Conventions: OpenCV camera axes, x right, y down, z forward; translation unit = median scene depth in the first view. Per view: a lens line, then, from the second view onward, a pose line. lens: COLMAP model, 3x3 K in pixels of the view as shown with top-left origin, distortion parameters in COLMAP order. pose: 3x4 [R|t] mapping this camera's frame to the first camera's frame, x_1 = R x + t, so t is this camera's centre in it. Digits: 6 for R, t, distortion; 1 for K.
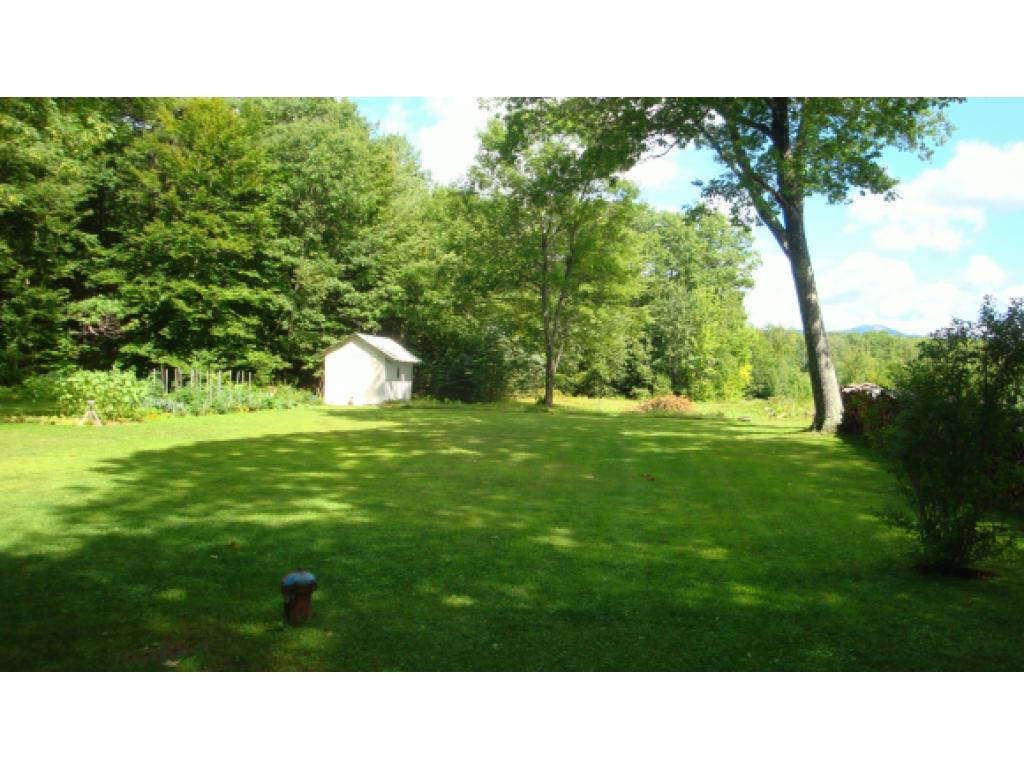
lens RADIAL K [[863.9, 0, 512.0], [0, 863.9, 384.5], [0, 0, 1]] dist [-0.160920, 0.144500]
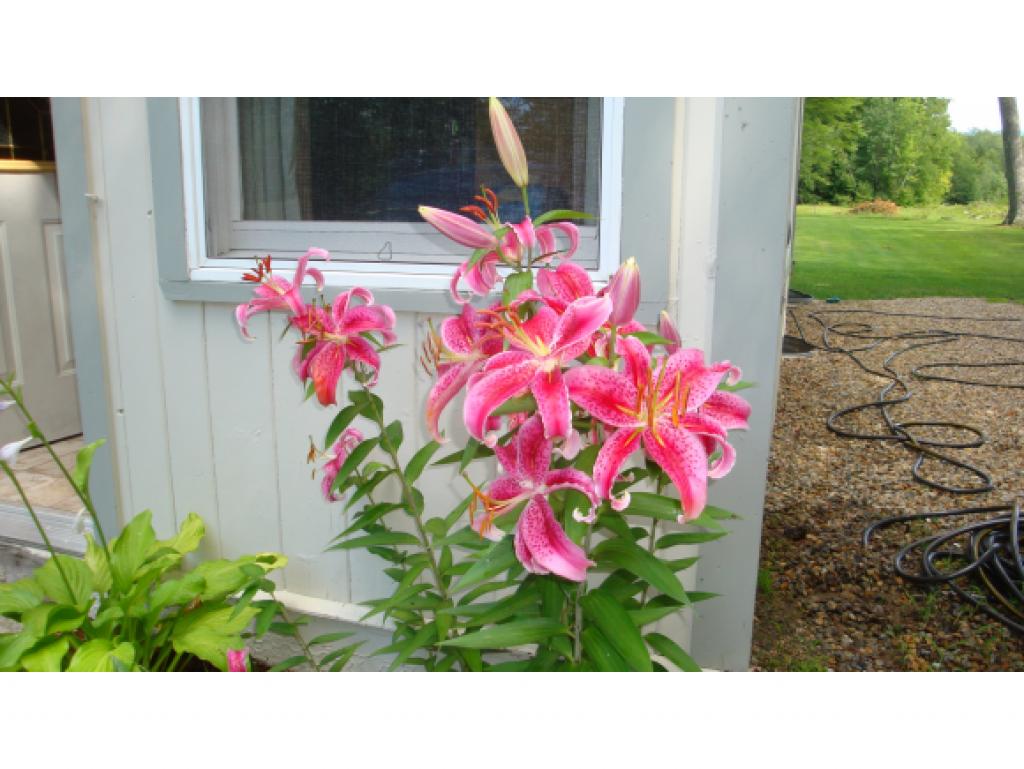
lens RADIAL K [[863.9, 0, 512.0], [0, 863.9, 384.5], [0, 0, 1]] dist [-0.160920, 0.144500]
pose [[0.980063, 0.019645, -0.197714, -0.045209], [0.023413, 0.976748, 0.213107, 0.001904], [0.197303, -0.213488, 0.956815, -0.144557]]
